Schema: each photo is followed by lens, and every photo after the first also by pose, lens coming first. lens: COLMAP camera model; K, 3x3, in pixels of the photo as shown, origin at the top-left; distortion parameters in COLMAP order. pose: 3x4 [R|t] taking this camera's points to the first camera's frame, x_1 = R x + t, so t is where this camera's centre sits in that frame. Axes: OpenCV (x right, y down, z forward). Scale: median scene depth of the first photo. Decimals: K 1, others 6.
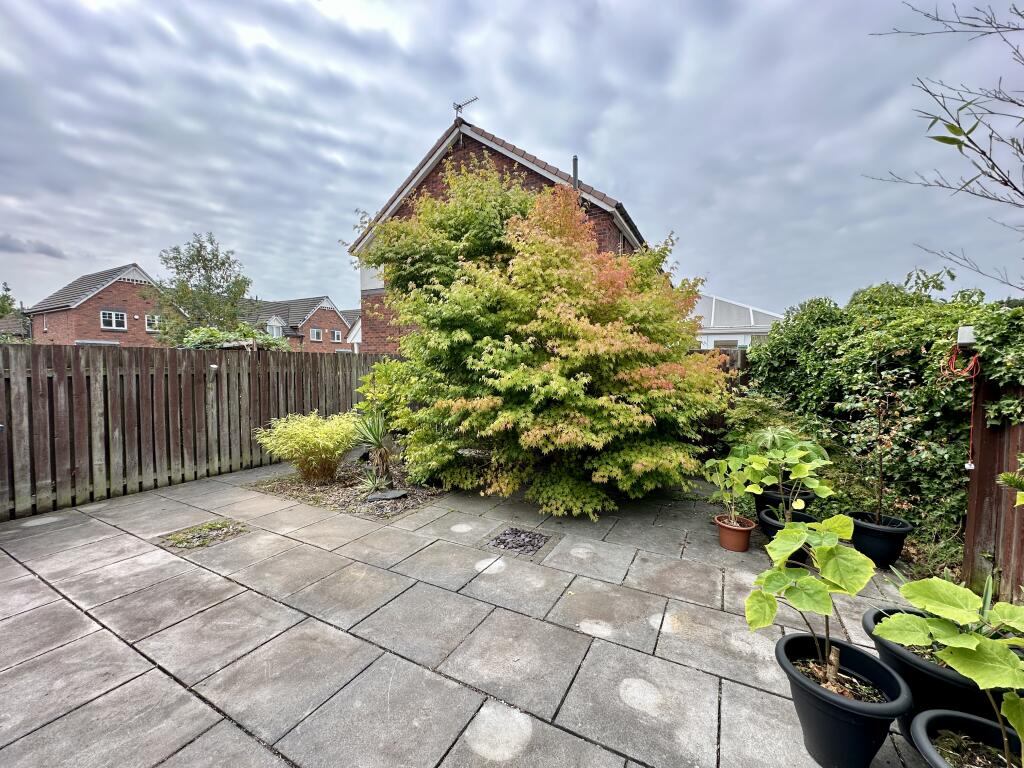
lens RADIAL K [[409.5, 0, 511.6], [0, 409.5, 381.3], [0, 0, 1]] dist [-0.002543, -0.000210]
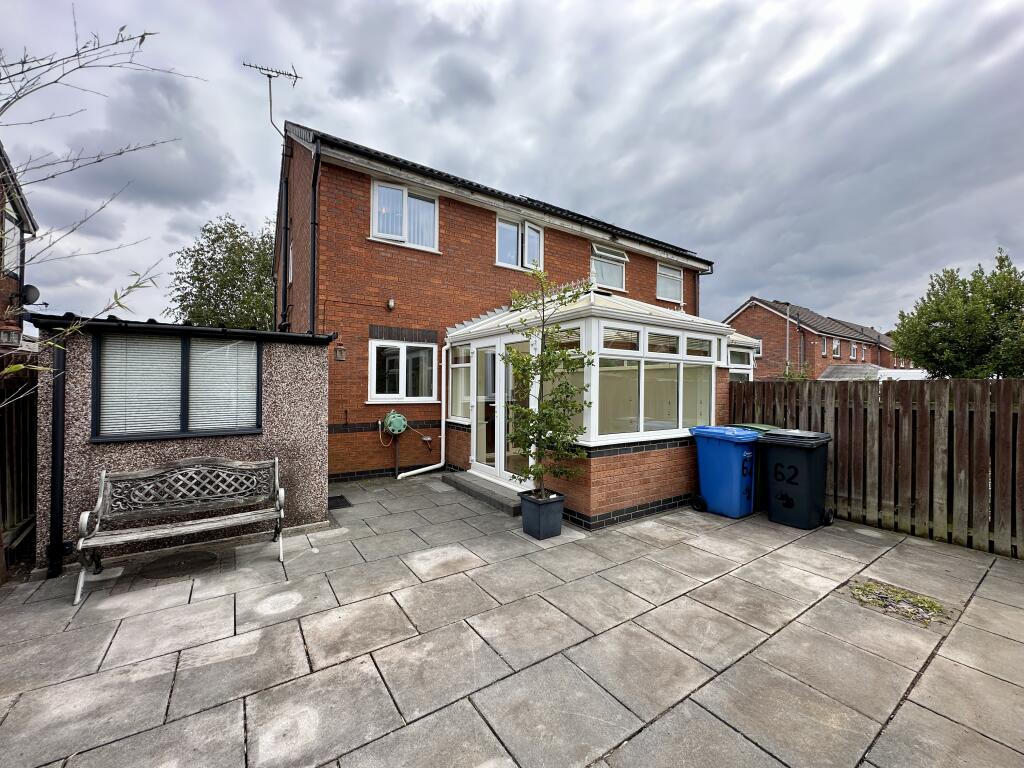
lens RADIAL K [[409.5, 0, 513.6], [0, 409.5, 385.9], [0, 0, 1]] dist [-0.002543, -0.000210]
pose [[-0.468336, -0.008225, -0.883512, 0.344943], [-0.047102, 0.998767, 0.015670, -0.043928], [0.882294, 0.048954, -0.468146, 0.618361]]
